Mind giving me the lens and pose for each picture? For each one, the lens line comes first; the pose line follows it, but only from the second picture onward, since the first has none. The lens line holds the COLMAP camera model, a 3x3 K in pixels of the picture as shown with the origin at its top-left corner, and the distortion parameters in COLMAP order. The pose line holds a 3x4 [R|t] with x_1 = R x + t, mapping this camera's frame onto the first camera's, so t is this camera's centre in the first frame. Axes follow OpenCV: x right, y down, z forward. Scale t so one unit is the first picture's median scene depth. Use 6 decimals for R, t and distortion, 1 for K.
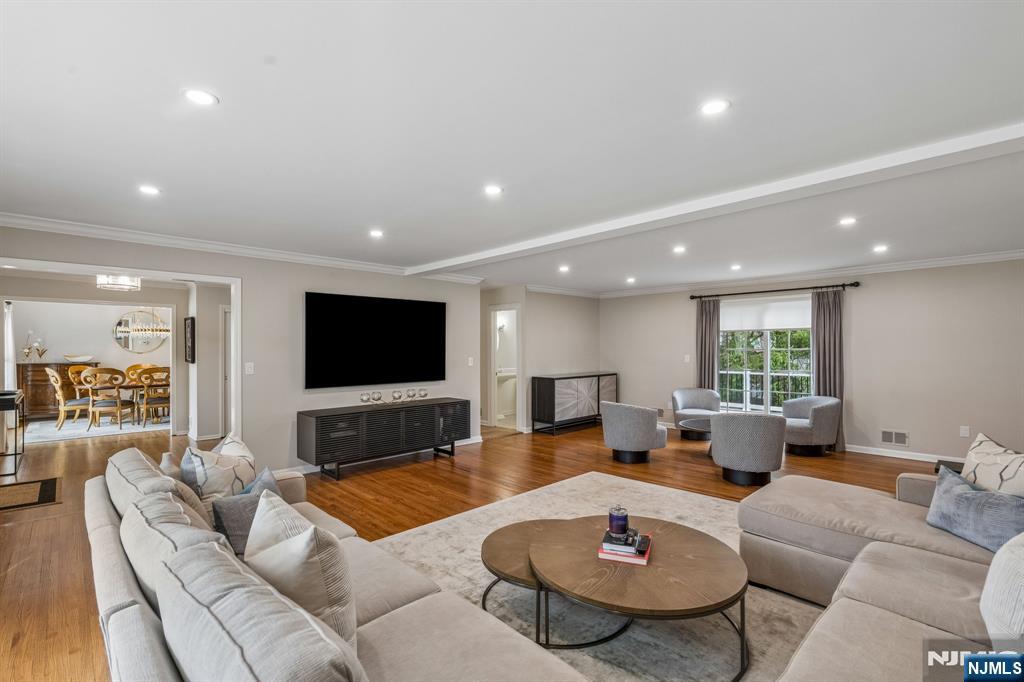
lens RADIAL K [[468.9, 0, 506.1], [0, 468.9, 341.3], [0, 0, 1]] dist [-0.002787, -0.000028]
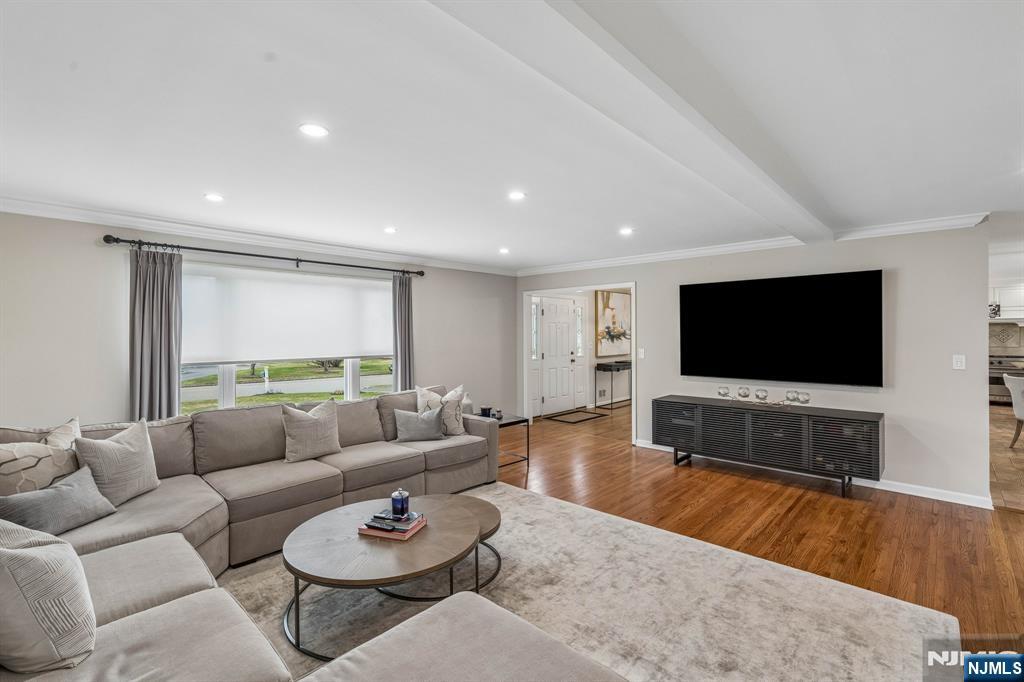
lens RADIAL K [[464.9, 0, 526.4], [0, 464.9, 330.0], [0, 0, 1]] dist [-0.004164, -0.000343]
pose [[0.069099, -0.009997, -0.997560, 0.607017], [0.012132, 0.999884, -0.009180, 0.003149], [0.997536, -0.011468, 0.069212, 0.568034]]
